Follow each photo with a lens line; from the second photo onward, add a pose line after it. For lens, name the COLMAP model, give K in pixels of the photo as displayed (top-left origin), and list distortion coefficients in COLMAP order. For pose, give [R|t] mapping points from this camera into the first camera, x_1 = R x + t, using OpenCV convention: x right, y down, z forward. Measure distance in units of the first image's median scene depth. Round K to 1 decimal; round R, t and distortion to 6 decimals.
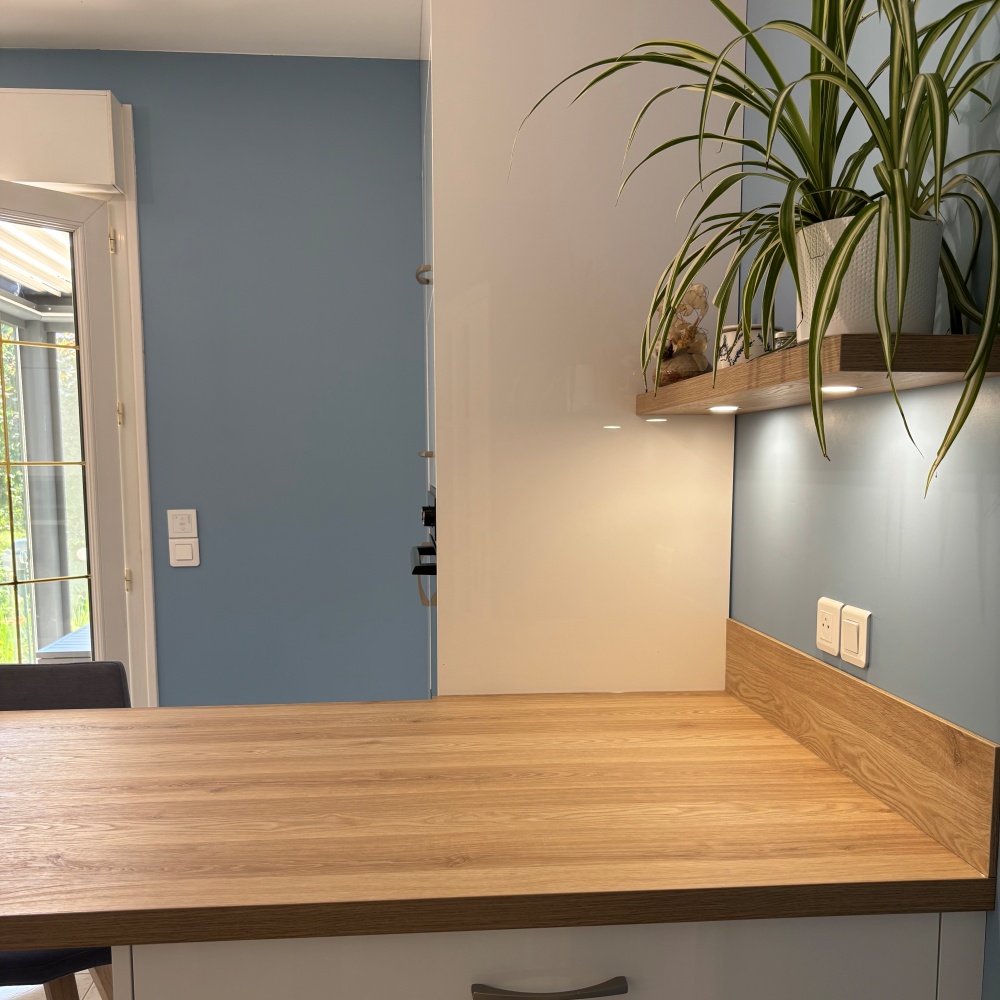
lens RADIAL K [[980.6, 0, 502.9], [0, 980.6, 574.2], [0, 0, 1]] dist [0.021051, 0.000000]
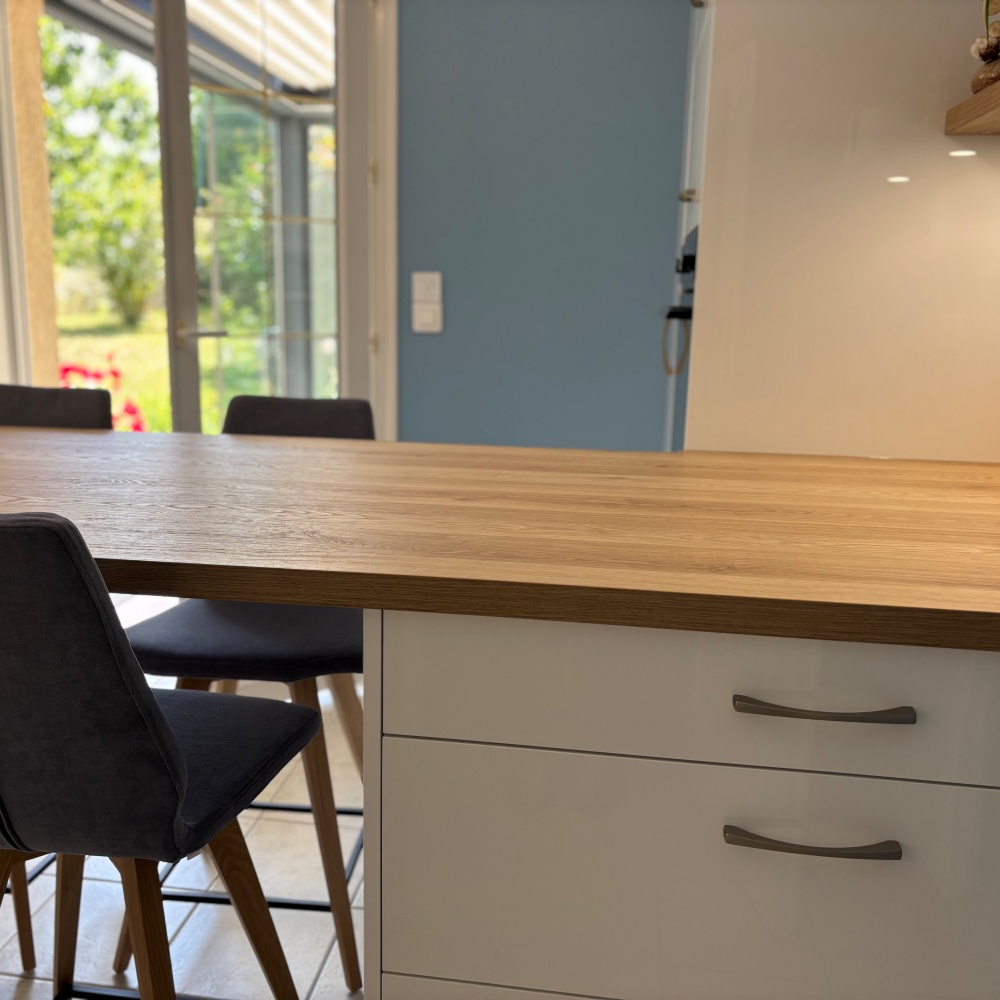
lens RADIAL K [[980.6, 0, 496.0], [0, 980.6, 501.6], [0, 0, 1]] dist [0.021051, 0.000000]
pose [[0.972853, 0.072301, -0.219841, -0.045005], [-0.052562, 0.994150, 0.094355, 0.128649], [0.225377, -0.080238, 0.970962, 0.063025]]
